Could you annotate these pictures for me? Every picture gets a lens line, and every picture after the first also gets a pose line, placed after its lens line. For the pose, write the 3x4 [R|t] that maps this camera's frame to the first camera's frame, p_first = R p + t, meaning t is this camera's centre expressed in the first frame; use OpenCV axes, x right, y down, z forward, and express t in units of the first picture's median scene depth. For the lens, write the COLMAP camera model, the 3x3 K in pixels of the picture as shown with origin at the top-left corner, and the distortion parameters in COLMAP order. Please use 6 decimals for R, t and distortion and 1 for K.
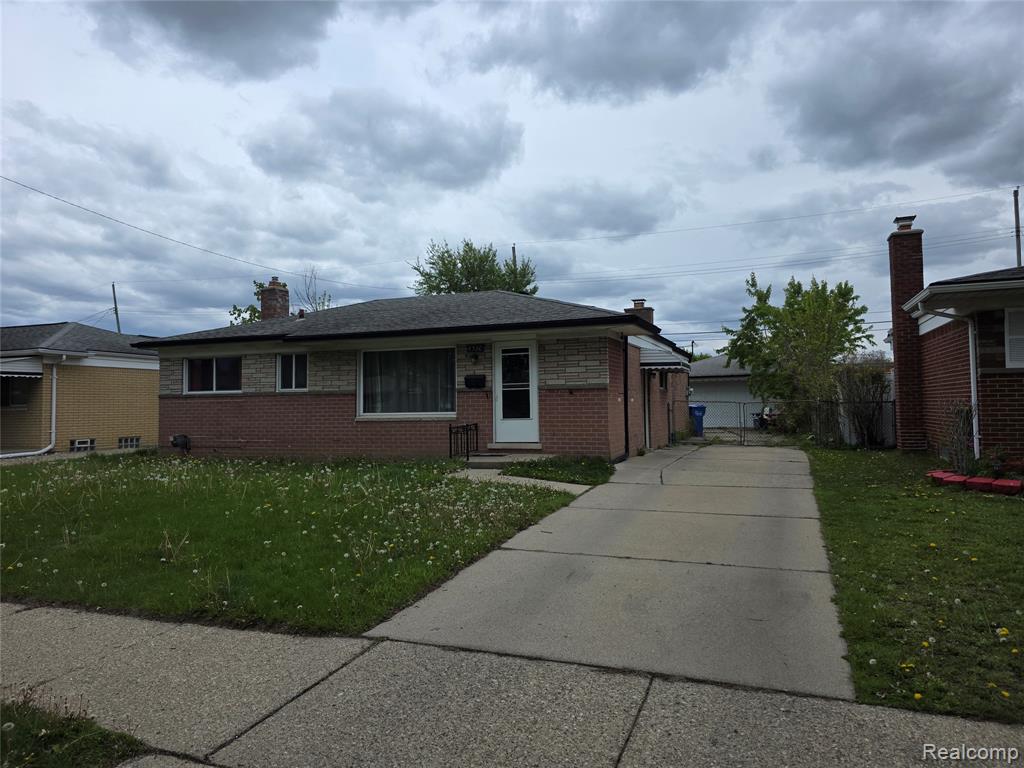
lens RADIAL K [[683.8, 0, 521.8], [0, 683.8, 383.3], [0, 0, 1]] dist [0.062298, -0.008947]
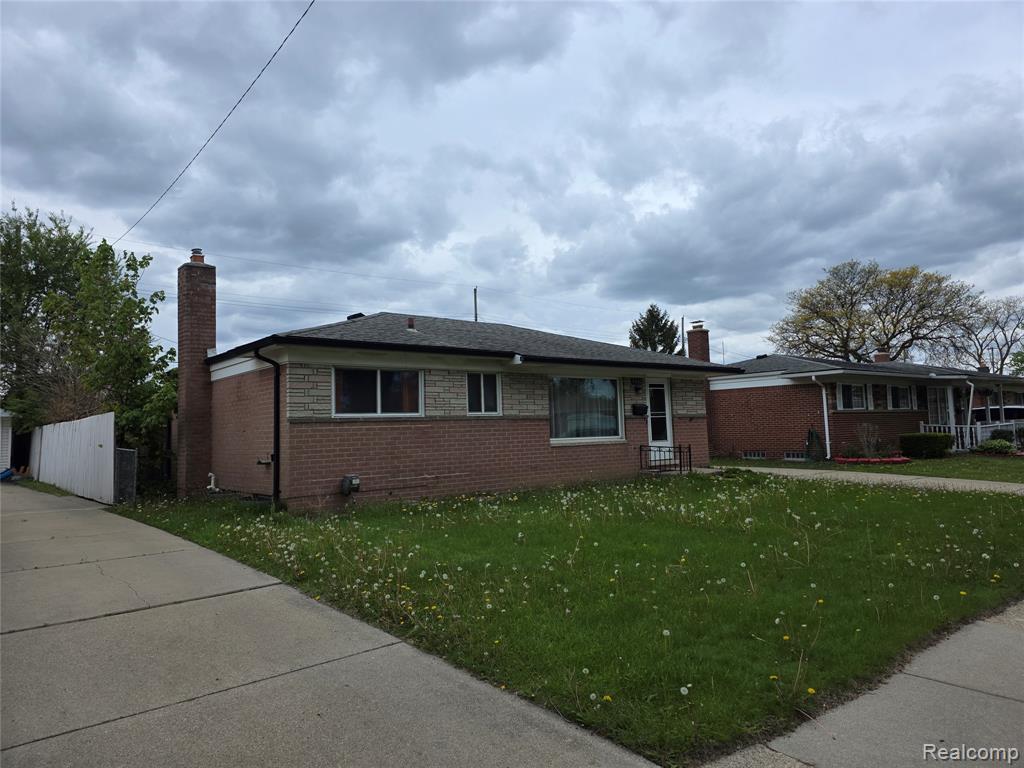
lens RADIAL K [[683.8, 0, 522.8], [0, 683.8, 382.4], [0, 0, 1]] dist [0.062298, -0.008947]
pose [[0.482726, 0.061660, 0.873598, -1.067486], [-0.006885, 0.997755, -0.066618, 0.027128], [-0.875745, 0.026143, 0.482066, 0.533479]]
